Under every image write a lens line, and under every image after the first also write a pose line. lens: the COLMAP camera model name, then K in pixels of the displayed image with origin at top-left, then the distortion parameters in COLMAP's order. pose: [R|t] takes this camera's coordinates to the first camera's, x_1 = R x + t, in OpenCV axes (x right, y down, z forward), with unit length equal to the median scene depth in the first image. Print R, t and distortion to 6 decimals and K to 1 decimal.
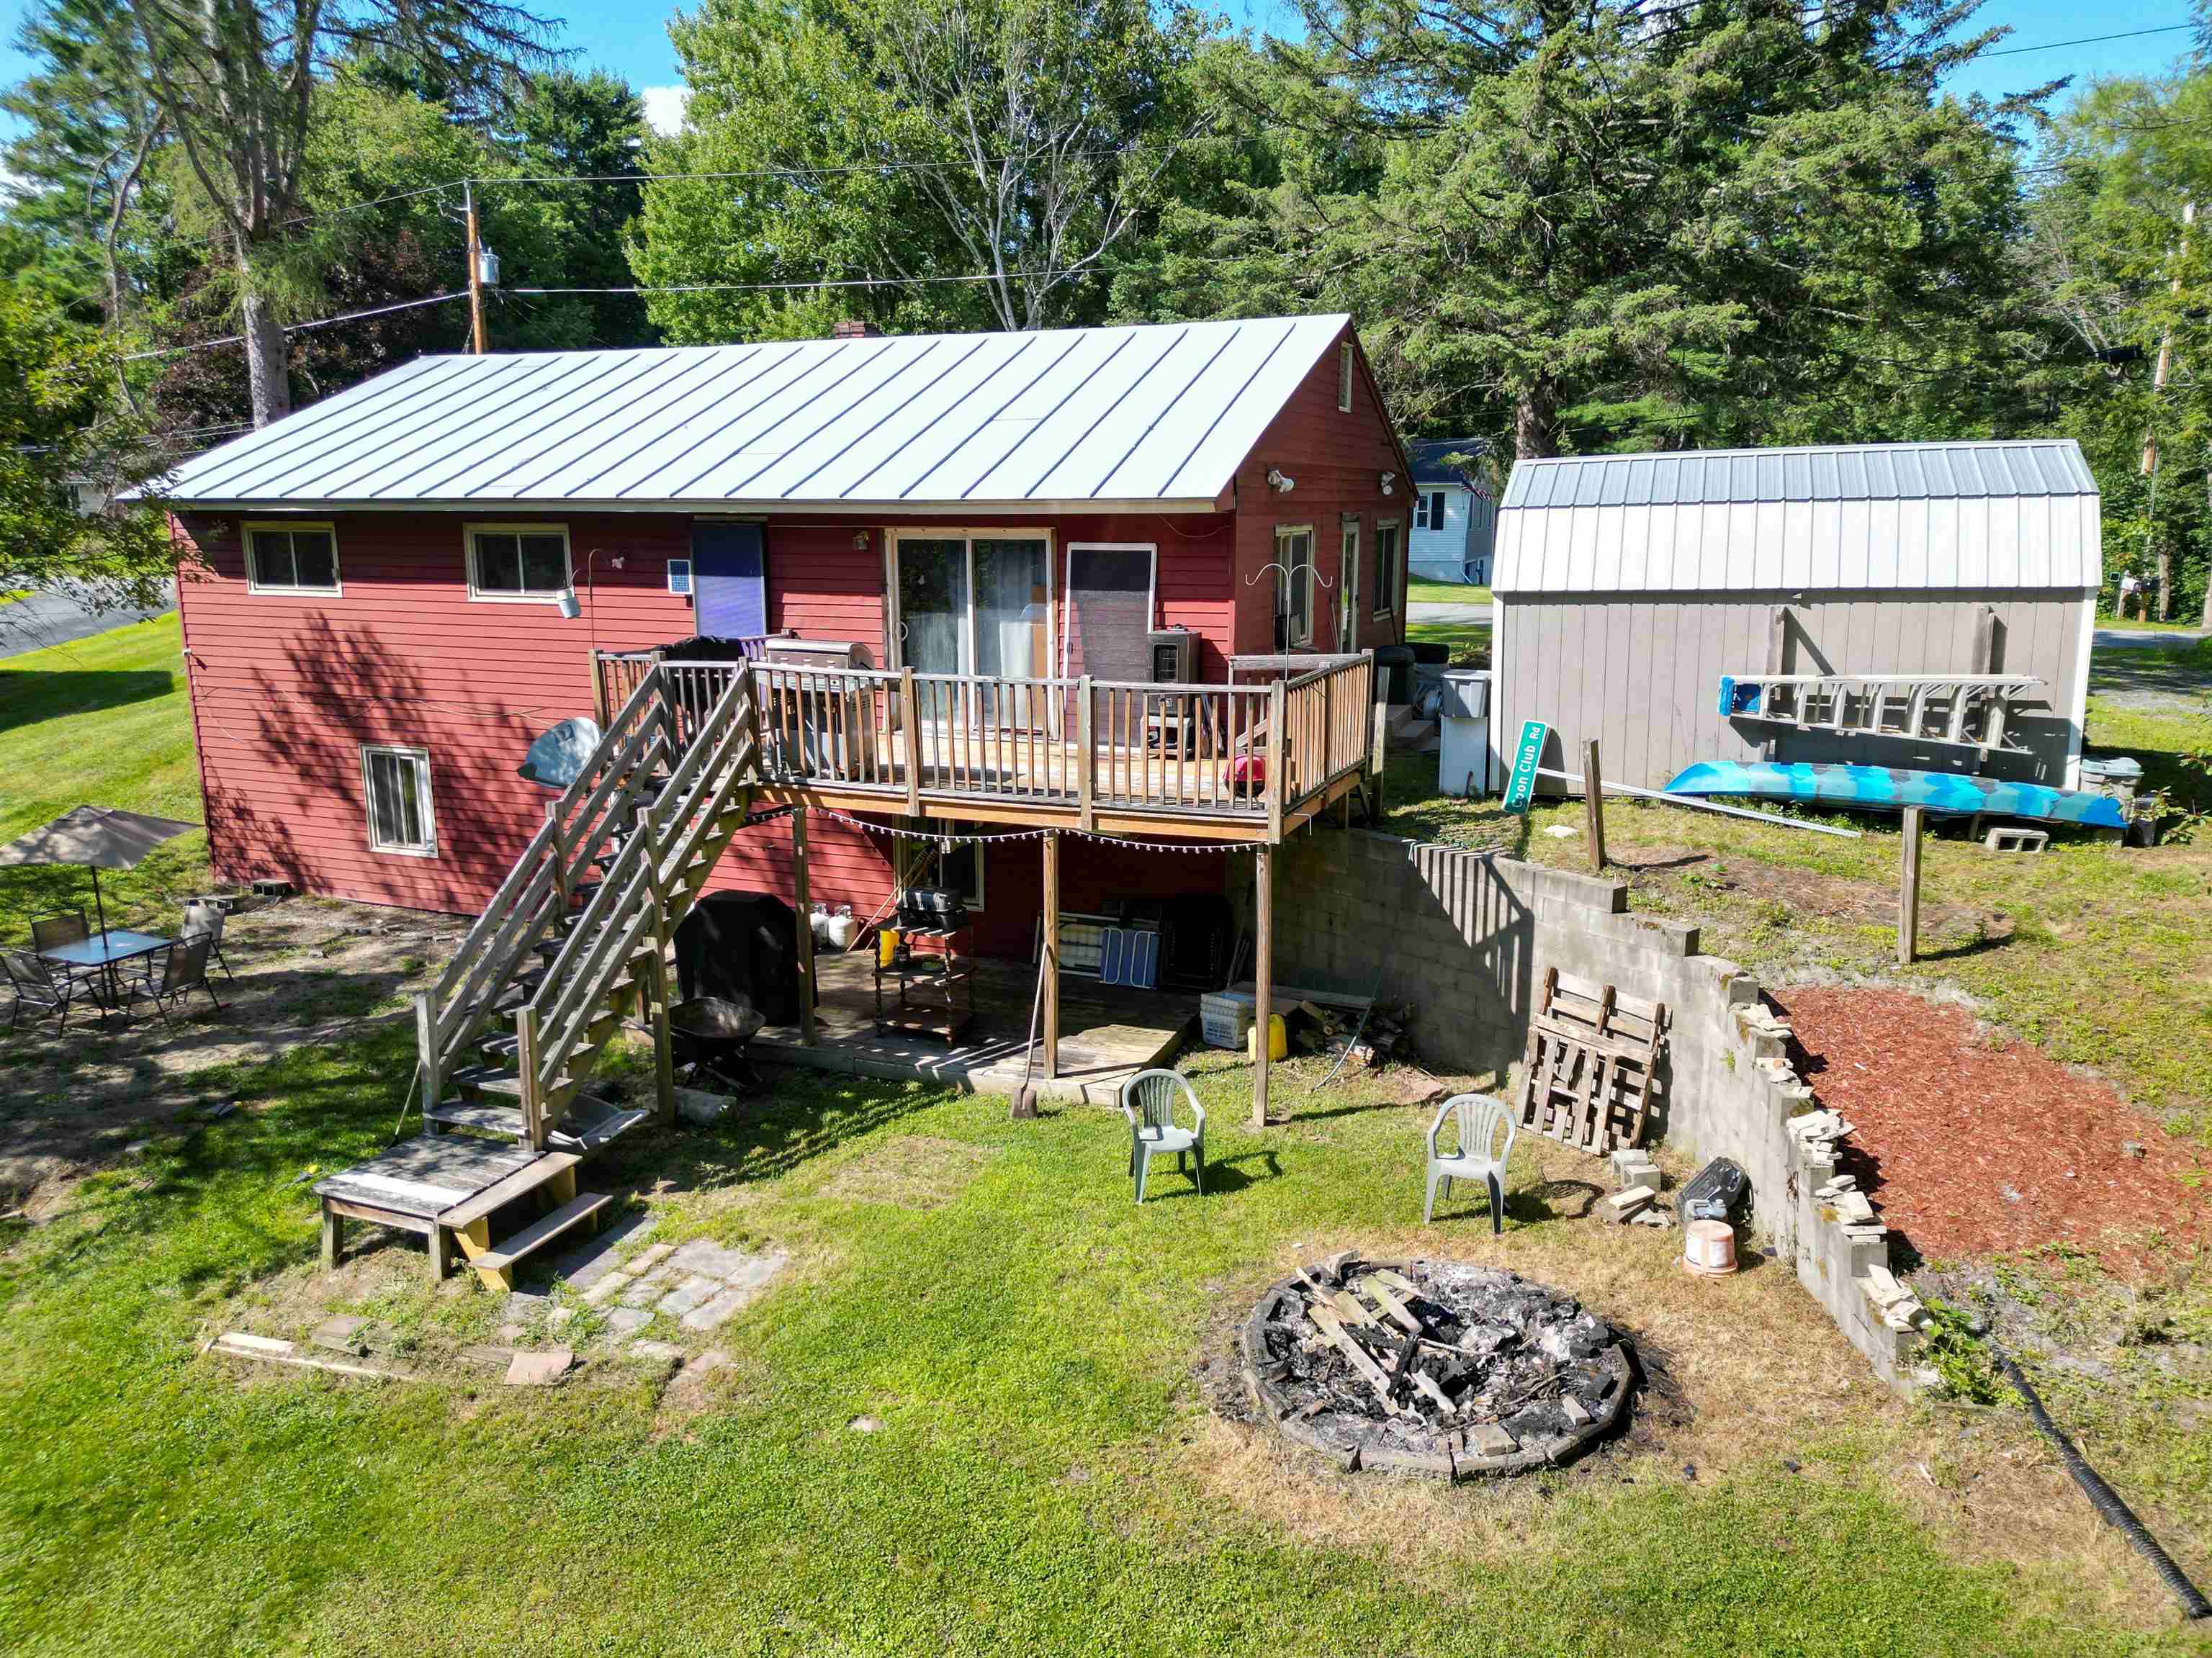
lens RADIAL K [[1525.6, 0, 1122.8], [0, 1525.6, 818.7], [0, 0, 1]] dist [0.031340, -0.016690]
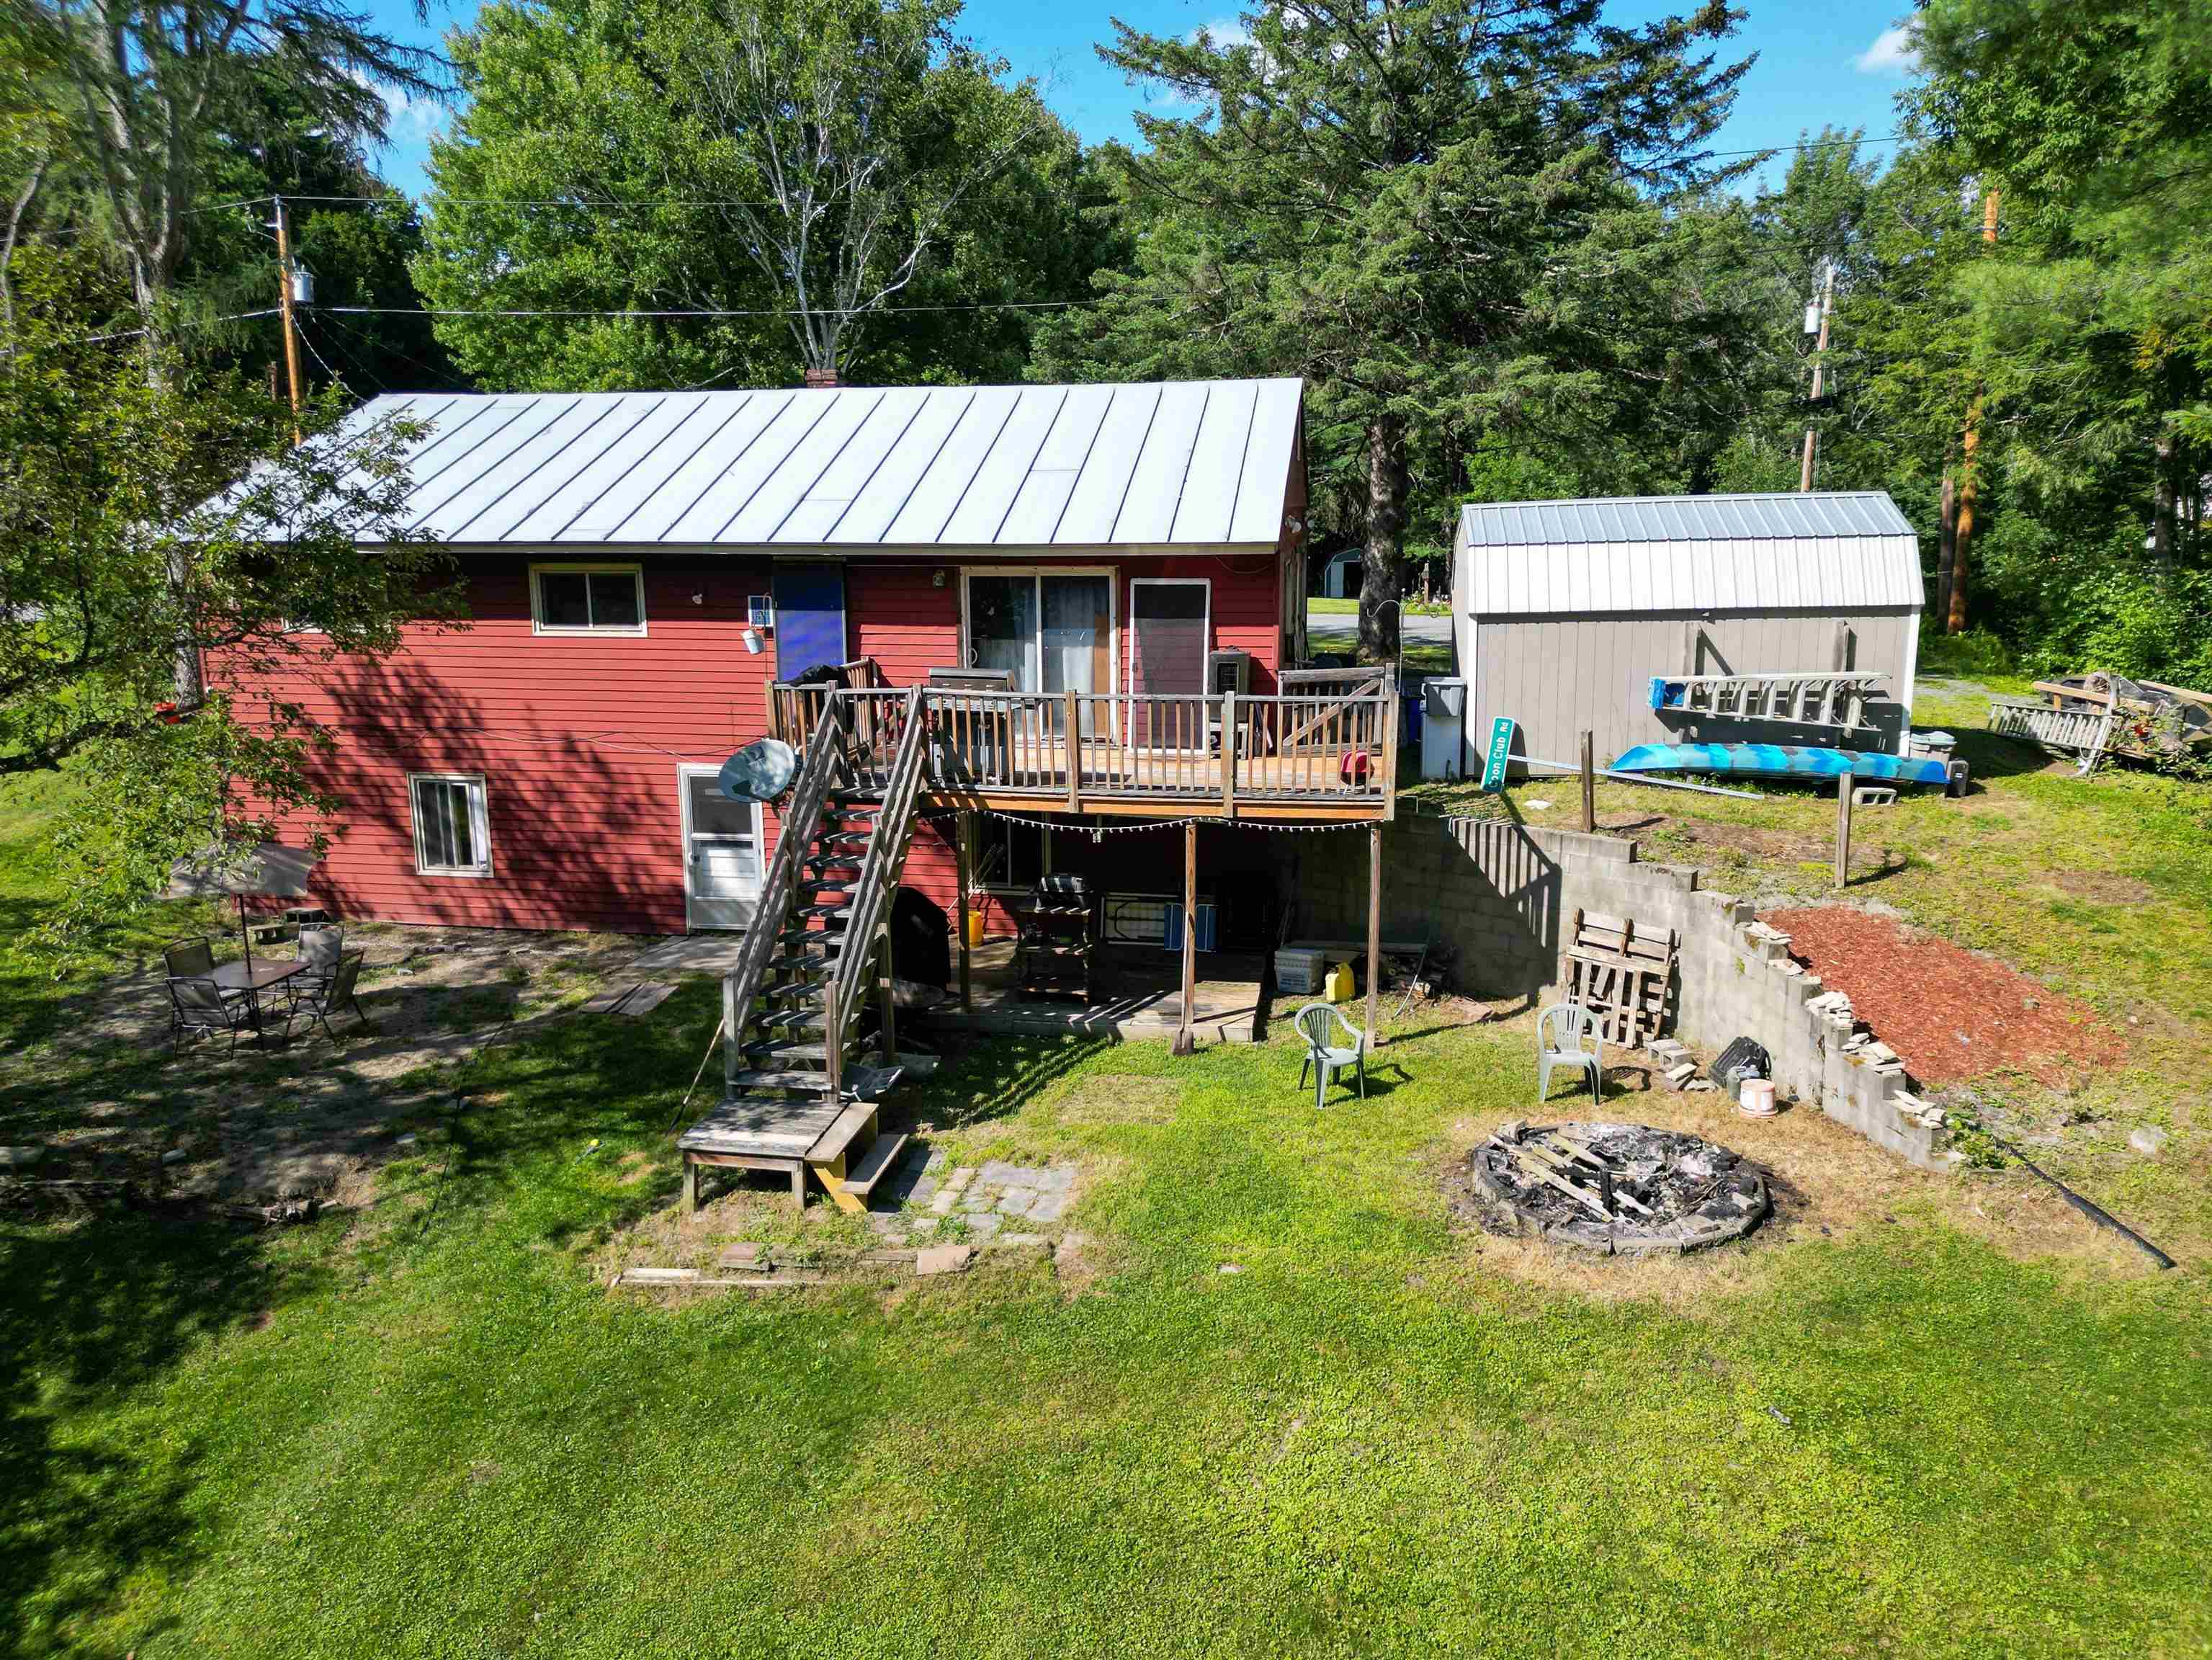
lens RADIAL K [[1525.9, 0, 1088.2], [0, 1525.9, 834.7], [0, 0, 1]] dist [0.031340, -0.016690]
pose [[0.980101, -0.045321, 0.193258, -0.339407], [0.043773, 0.998966, 0.012275, 0.001245], [-0.193615, -0.003571, 0.981071, -0.168978]]
